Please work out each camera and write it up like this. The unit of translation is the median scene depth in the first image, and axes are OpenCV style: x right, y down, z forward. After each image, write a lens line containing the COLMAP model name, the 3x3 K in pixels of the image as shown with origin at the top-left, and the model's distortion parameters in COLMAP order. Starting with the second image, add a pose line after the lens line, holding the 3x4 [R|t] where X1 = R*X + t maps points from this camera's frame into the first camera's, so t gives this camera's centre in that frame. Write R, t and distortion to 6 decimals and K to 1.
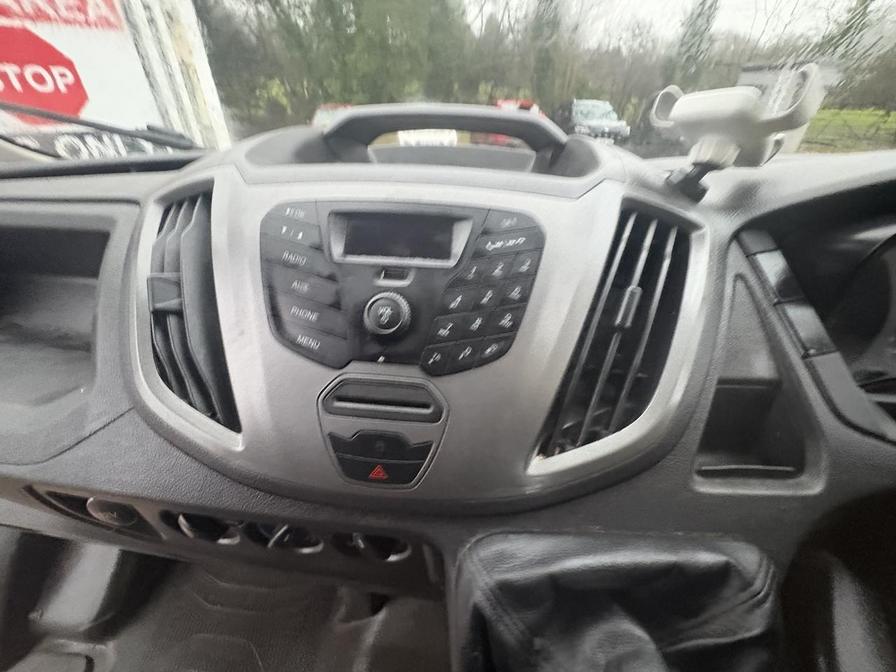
lens RADIAL K [[356.9, 0, 446.9], [0, 356.9, 335.0], [0, 0, 1]] dist [0.002530, -0.000186]
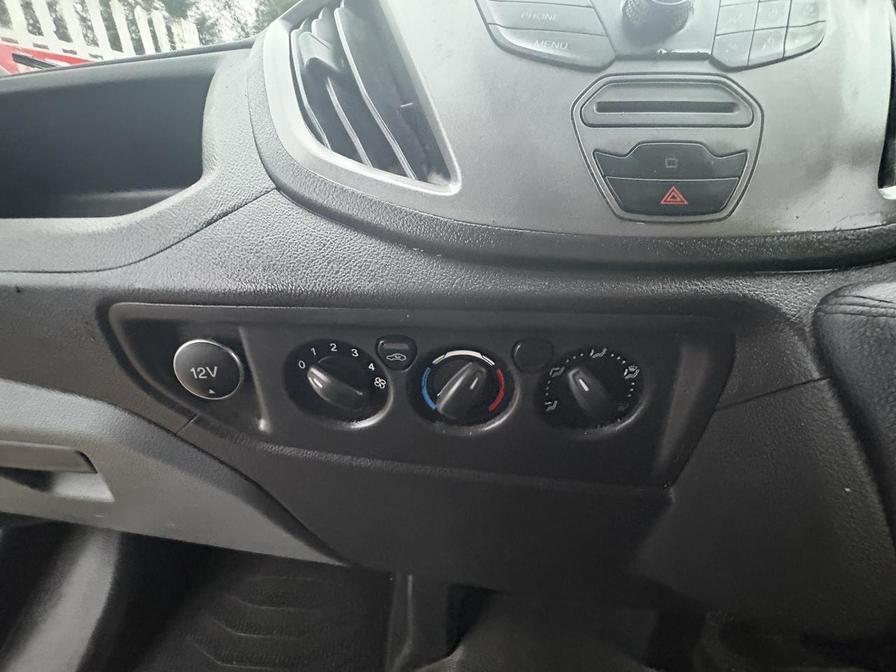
lens RADIAL K [[356.9, 0, 446.9], [0, 356.9, 335.0], [0, 0, 1]] dist [0.002530, -0.000186]
pose [[0.998922, -0.028813, 0.036388, -0.475723], [0.034711, 0.984211, -0.173564, 0.538923], [-0.030812, 0.174640, 0.984150, 0.280995]]
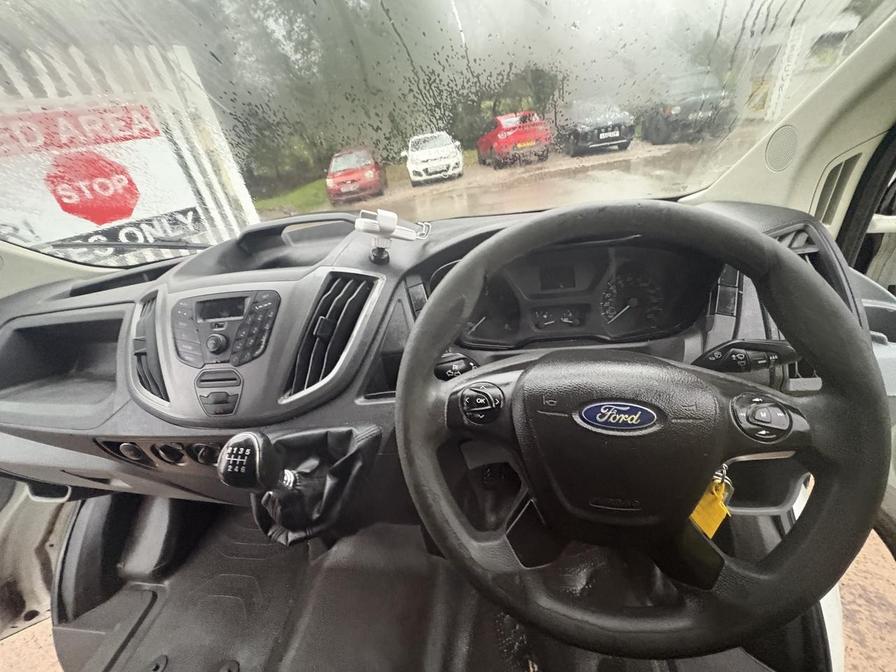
lens RADIAL K [[356.9, 0, 446.9], [0, 356.9, 335.0], [0, 0, 1]] dist [0.002530, -0.000186]
pose [[0.985258, -0.129496, -0.111793, 1.163711], [0.124848, 0.991031, -0.047646, 0.140236], [0.116961, 0.032986, 0.992589, -0.853438]]
